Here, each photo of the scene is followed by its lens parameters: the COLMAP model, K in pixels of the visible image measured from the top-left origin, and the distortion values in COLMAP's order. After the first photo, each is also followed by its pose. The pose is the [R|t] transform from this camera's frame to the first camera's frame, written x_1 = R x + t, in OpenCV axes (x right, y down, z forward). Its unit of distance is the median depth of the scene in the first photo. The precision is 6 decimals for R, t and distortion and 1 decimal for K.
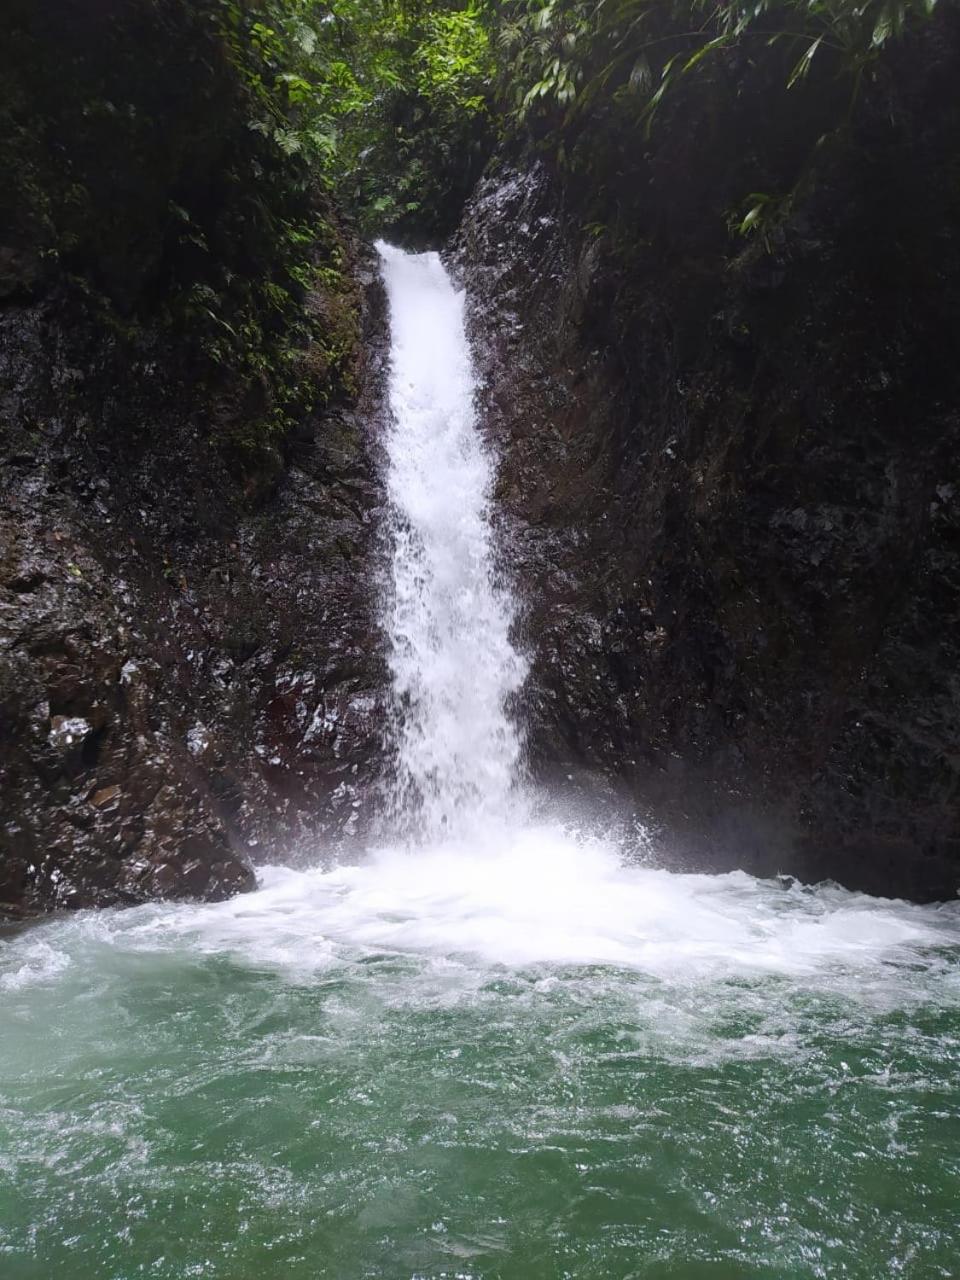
lens RADIAL K [[960.3, 0, 480.0], [0, 960.3, 640.0], [0, 0, 1]] dist [0.060878, -0.001795]
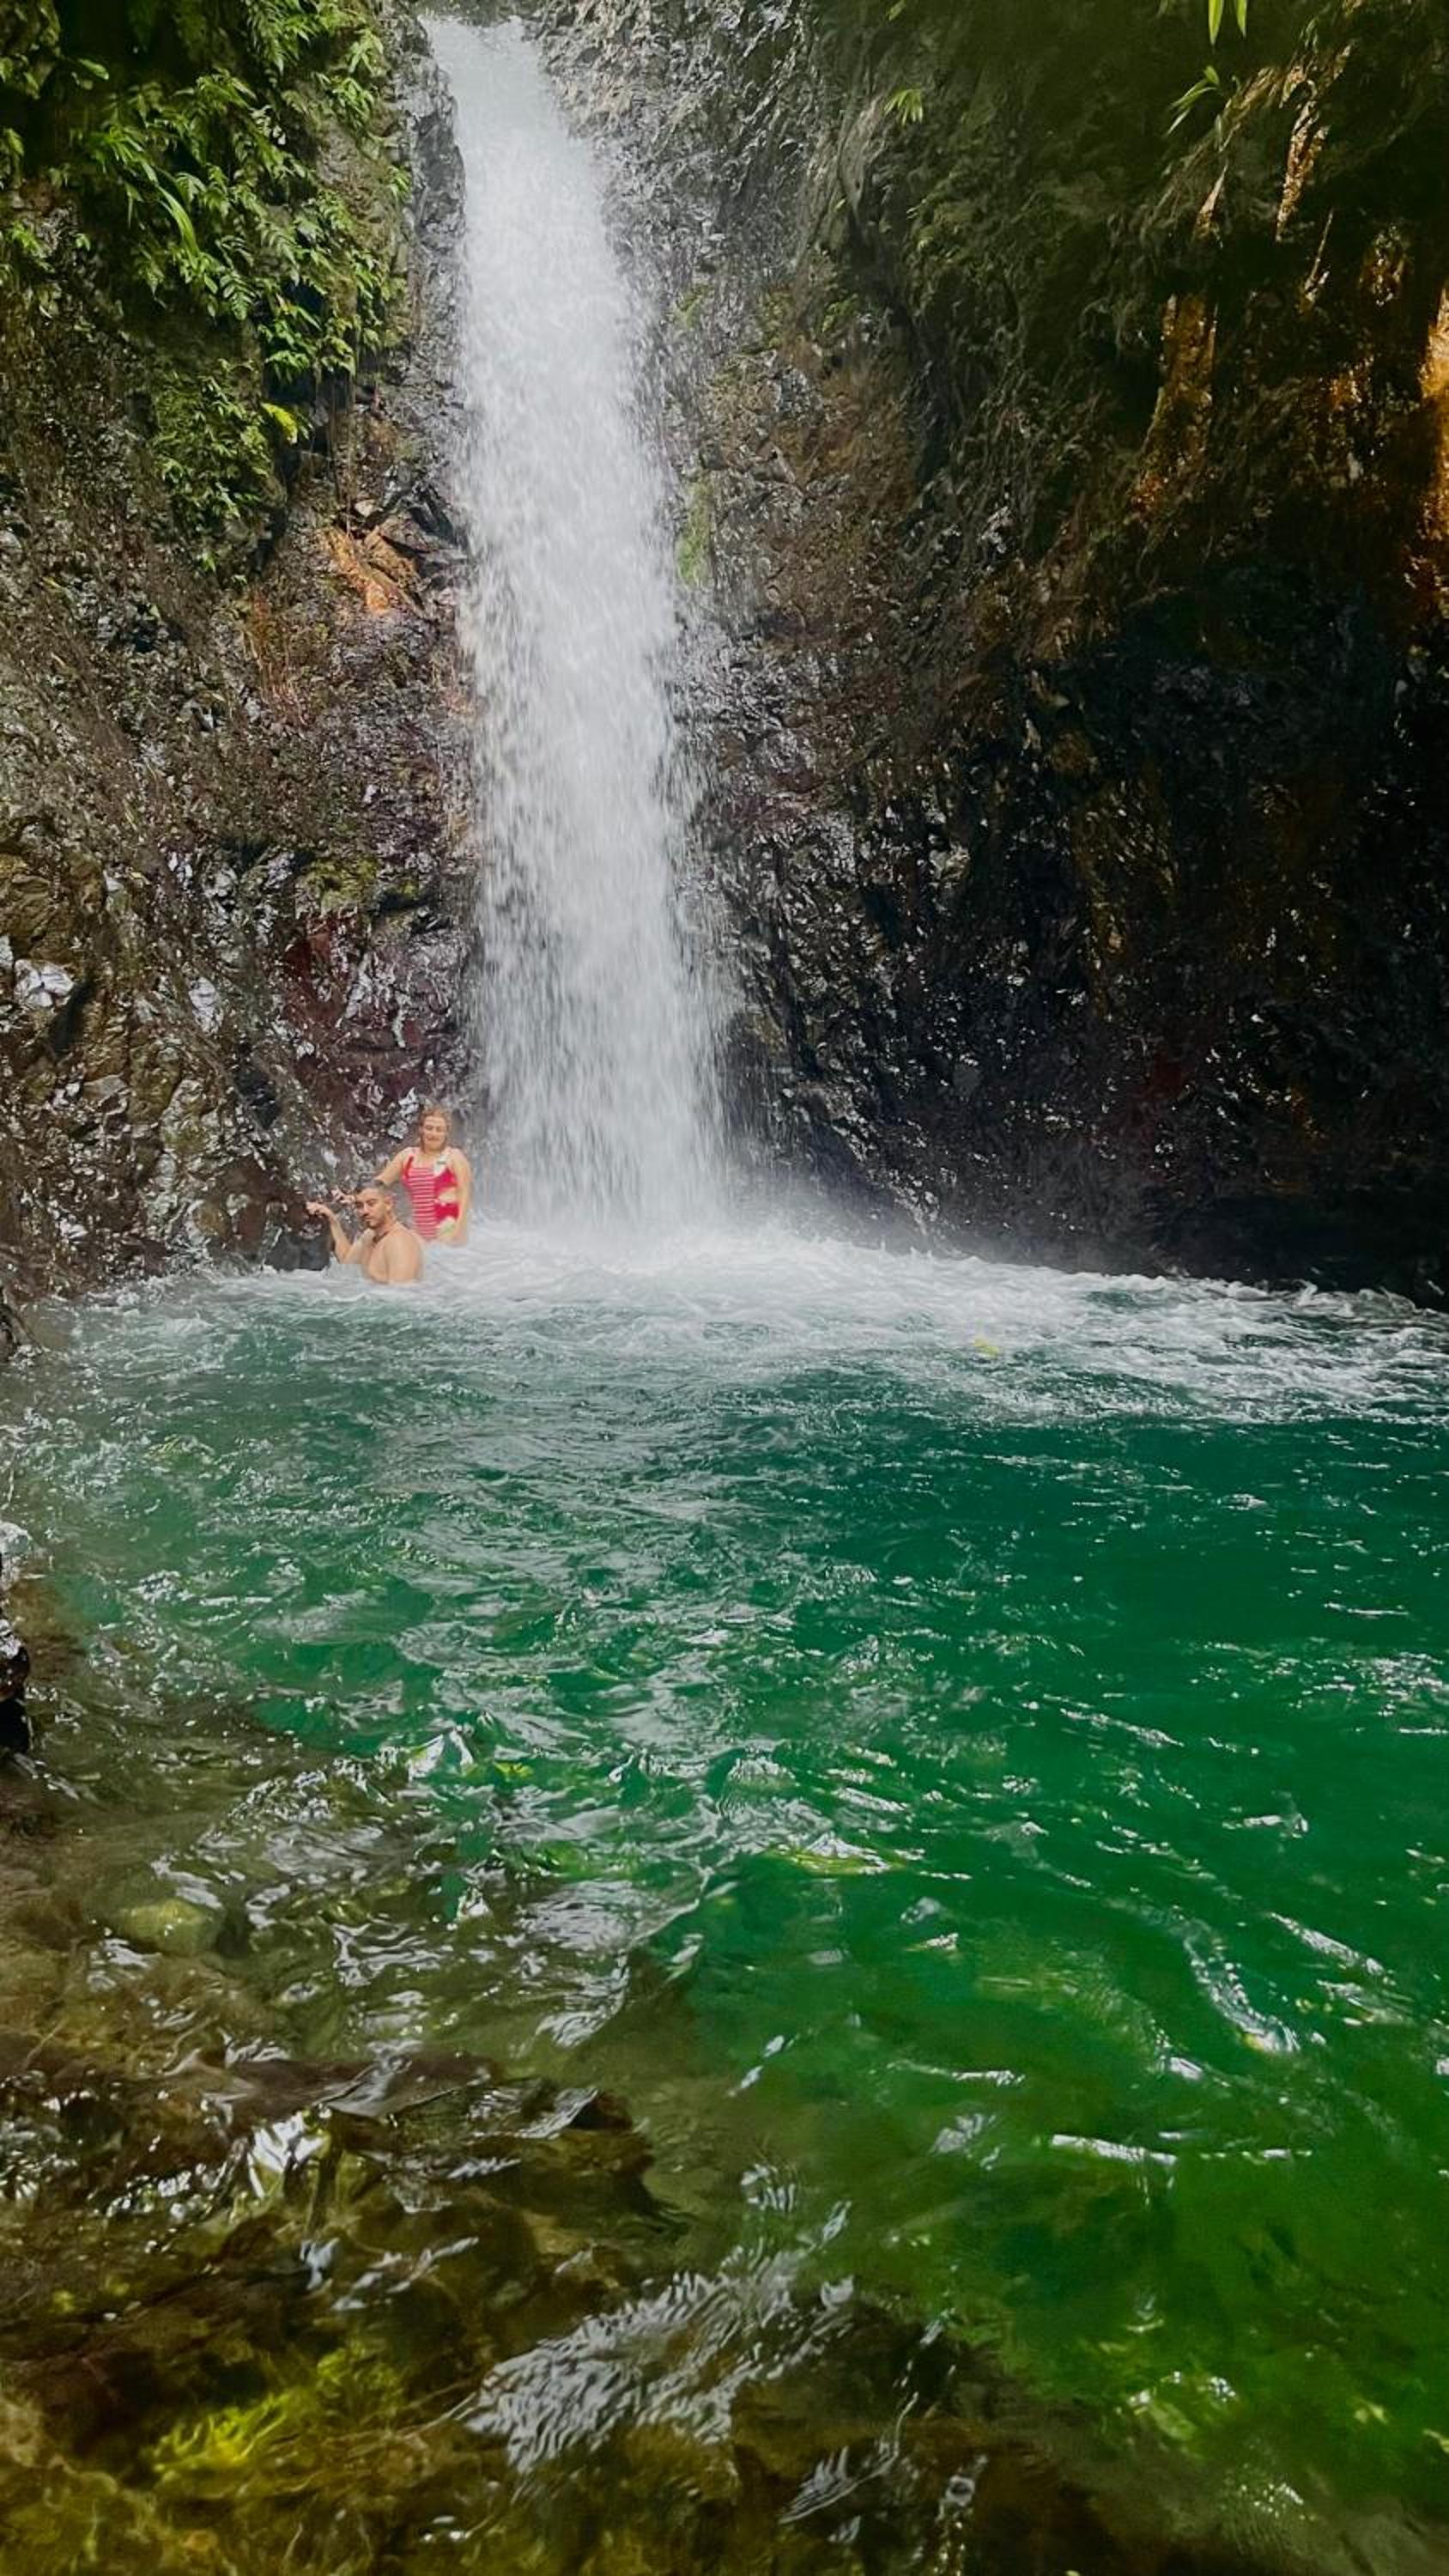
lens RADIAL K [[2073.2, 0, 724.5], [0, 2073.2, 1288.0], [0, 0, 1]] dist [0.052036, -0.057335]
pose [[0.991421, 0.016576, 0.129652, -0.114412], [-0.045244, 0.974127, 0.221428, -0.023939], [-0.122627, -0.225394, 0.966520, -0.280842]]
